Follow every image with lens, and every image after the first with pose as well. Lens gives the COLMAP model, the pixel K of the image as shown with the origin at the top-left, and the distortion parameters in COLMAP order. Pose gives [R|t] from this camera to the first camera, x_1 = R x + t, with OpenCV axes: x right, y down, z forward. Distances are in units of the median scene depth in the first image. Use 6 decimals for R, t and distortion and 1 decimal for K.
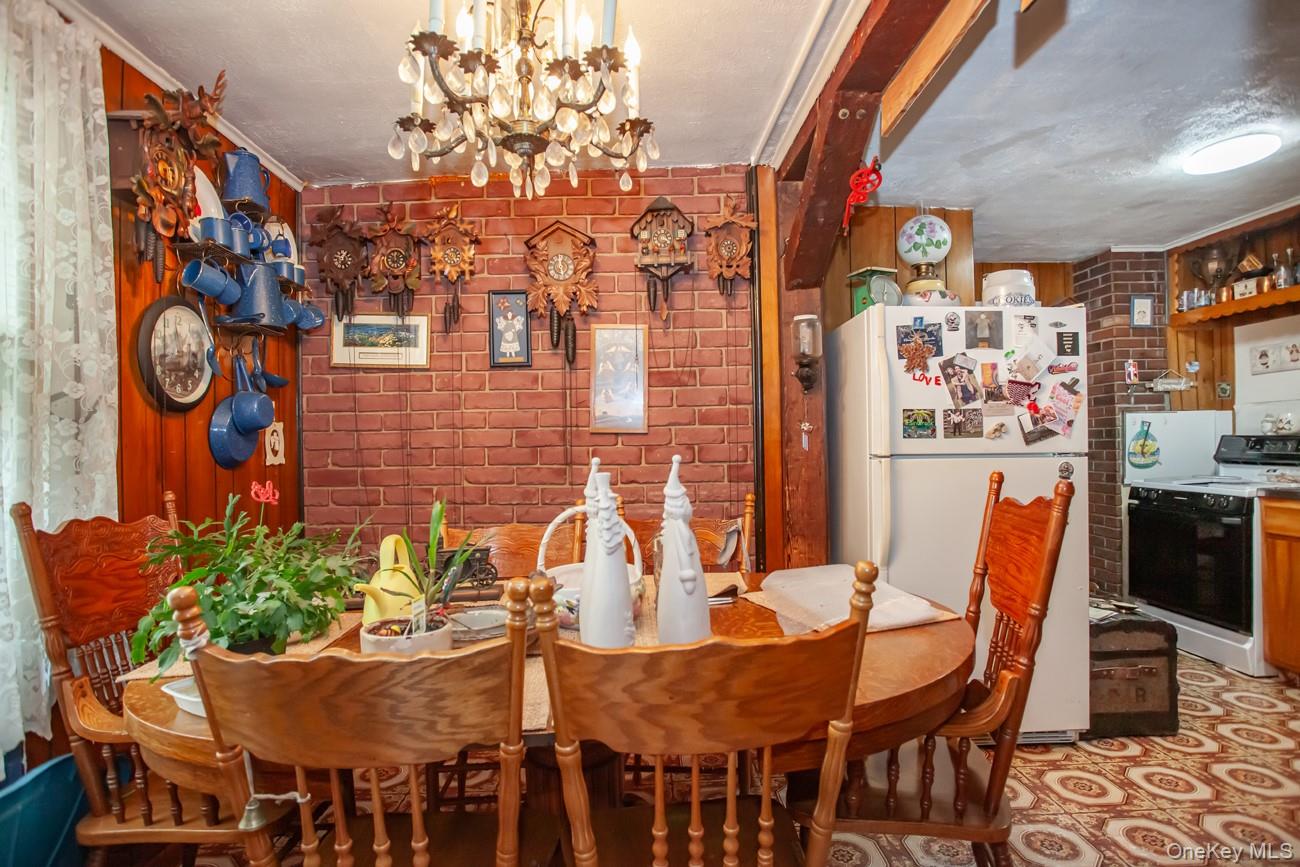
lens RADIAL K [[666.1, 0, 643.5], [0, 666.1, 445.6], [0, 0, 1]] dist [-0.062412, 0.023087]
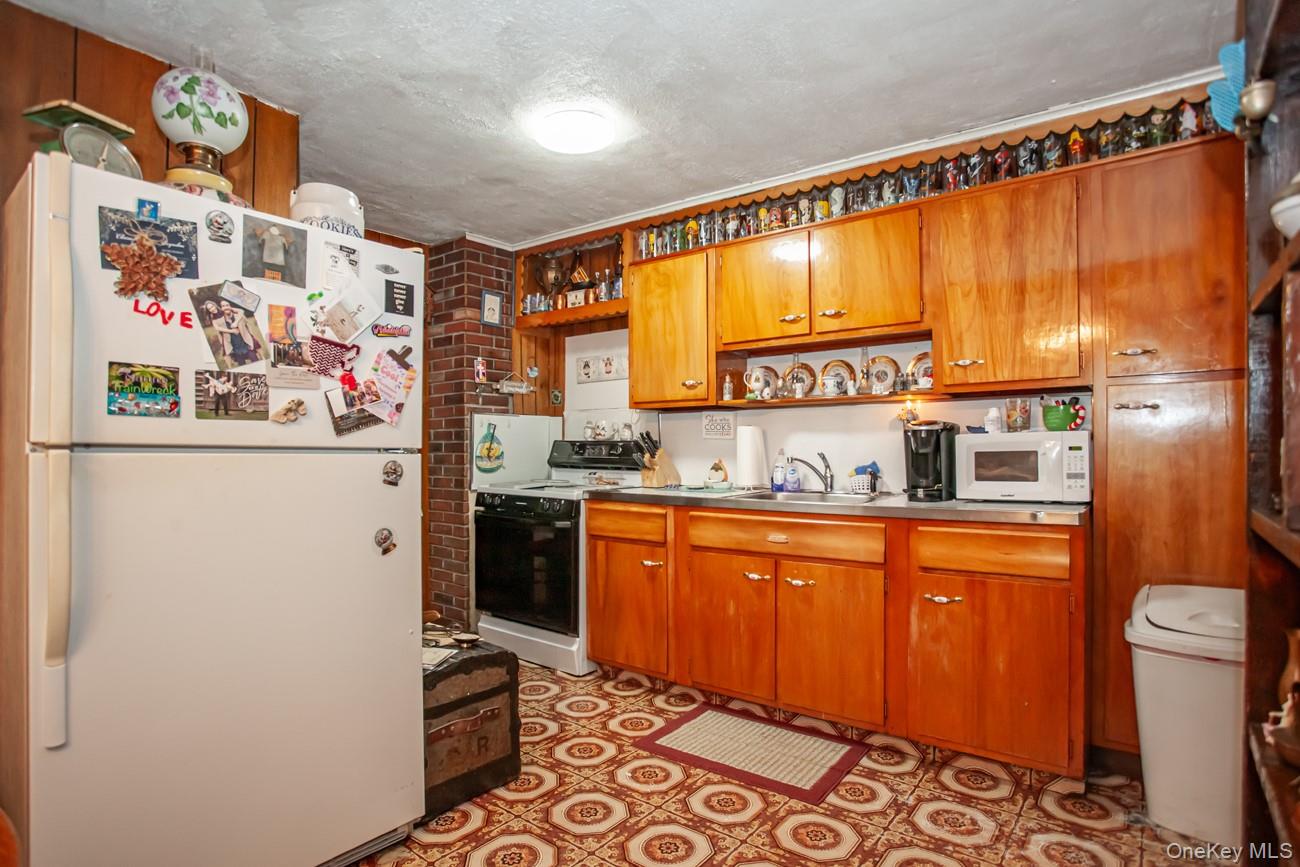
lens RADIAL K [[666.1, 0, 676.9], [0, 666.1, 453.1], [0, 0, 1]] dist [-0.062412, 0.023087]
pose [[0.600066, 0.015958, 0.799791, 0.226642], [-0.013149, 0.999863, -0.010084, 0.017555], [-0.799842, -0.004466, 0.600194, 0.277506]]
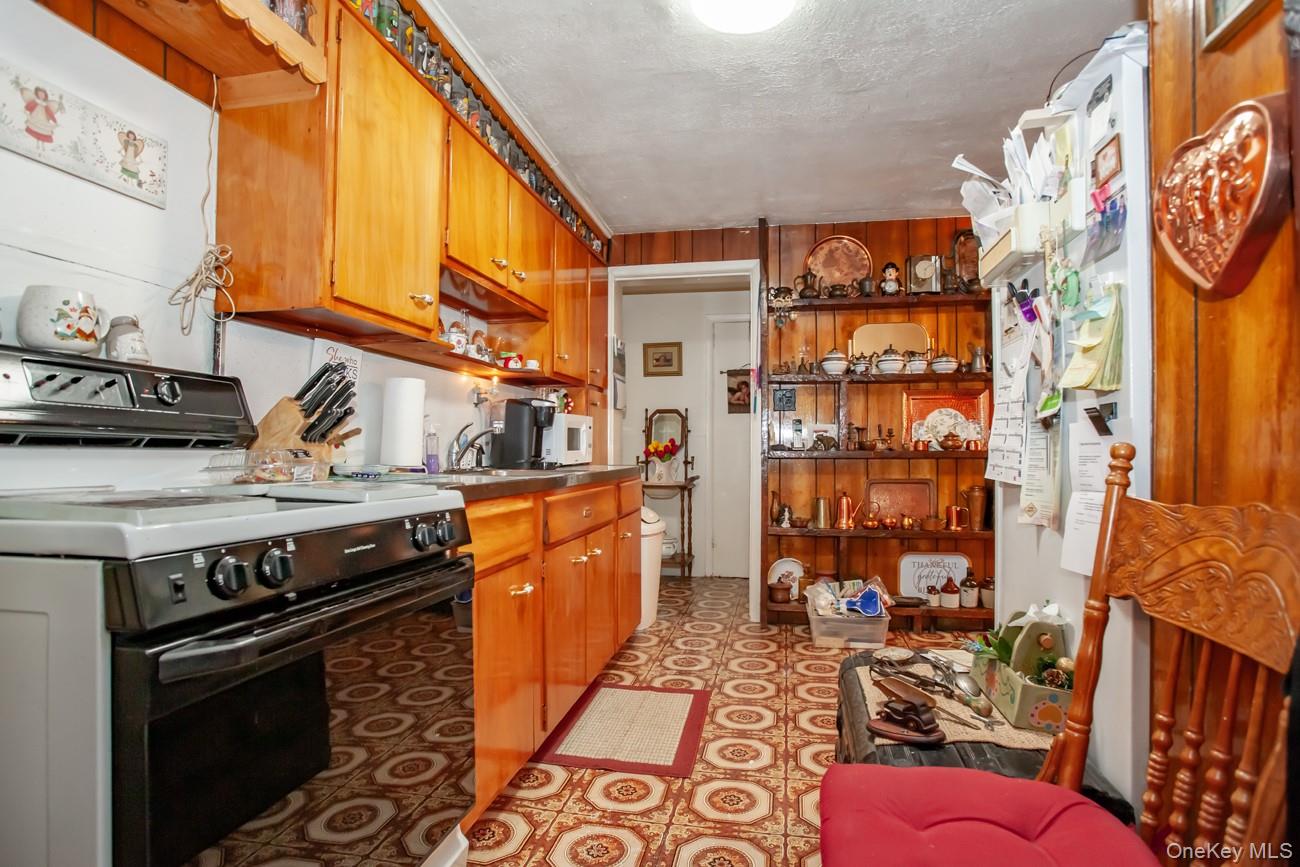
lens RADIAL K [[666.1, 0, 644.4], [0, 666.1, 441.1], [0, 0, 1]] dist [-0.062412, 0.023087]
pose [[-0.976173, 0.018296, 0.216223, 0.809583], [0.014484, 0.999711, -0.019203, 0.050604], [-0.216512, -0.015614, -0.976155, 1.612339]]
